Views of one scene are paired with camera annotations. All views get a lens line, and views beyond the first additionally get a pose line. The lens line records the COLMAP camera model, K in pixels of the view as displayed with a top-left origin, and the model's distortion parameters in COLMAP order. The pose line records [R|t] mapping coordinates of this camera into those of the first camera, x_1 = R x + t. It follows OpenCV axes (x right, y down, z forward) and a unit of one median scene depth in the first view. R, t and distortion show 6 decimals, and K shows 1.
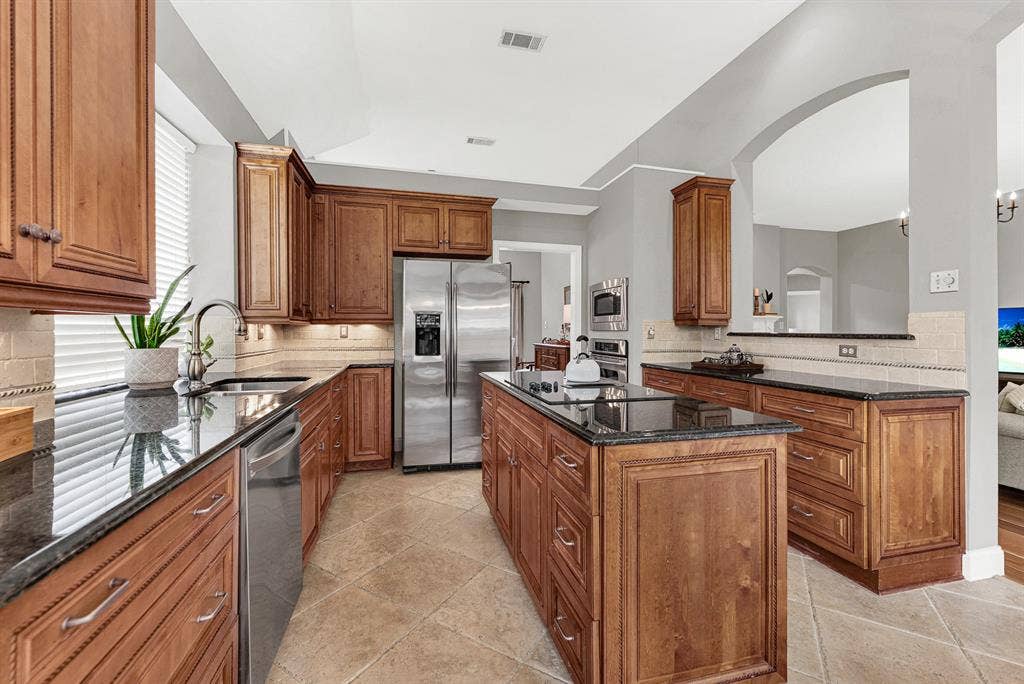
lens RADIAL K [[422.3, 0, 509.7], [0, 422.3, 334.1], [0, 0, 1]] dist [0.008236, 0.000345]
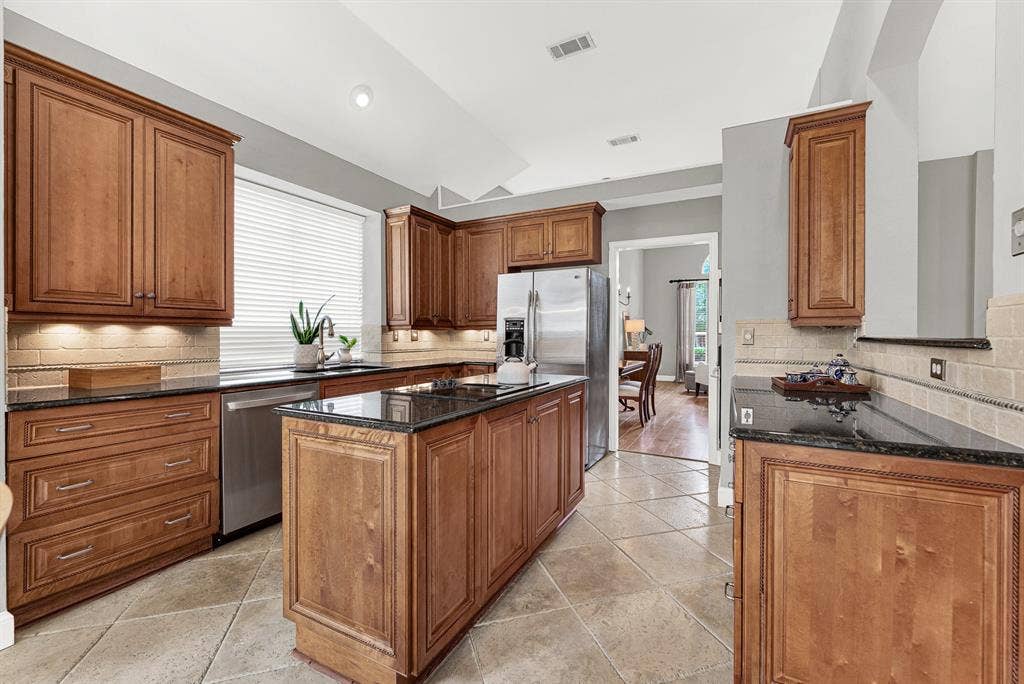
lens RADIAL K [[422.3, 0, 512.4], [0, 422.3, 337.4], [0, 0, 1]] dist [0.008236, 0.000345]
pose [[0.746398, 0.002061, -0.665497, 0.555063], [-0.004515, 0.999988, -0.001968, 0.001040], [0.665484, 0.004474, 0.746398, 0.147351]]
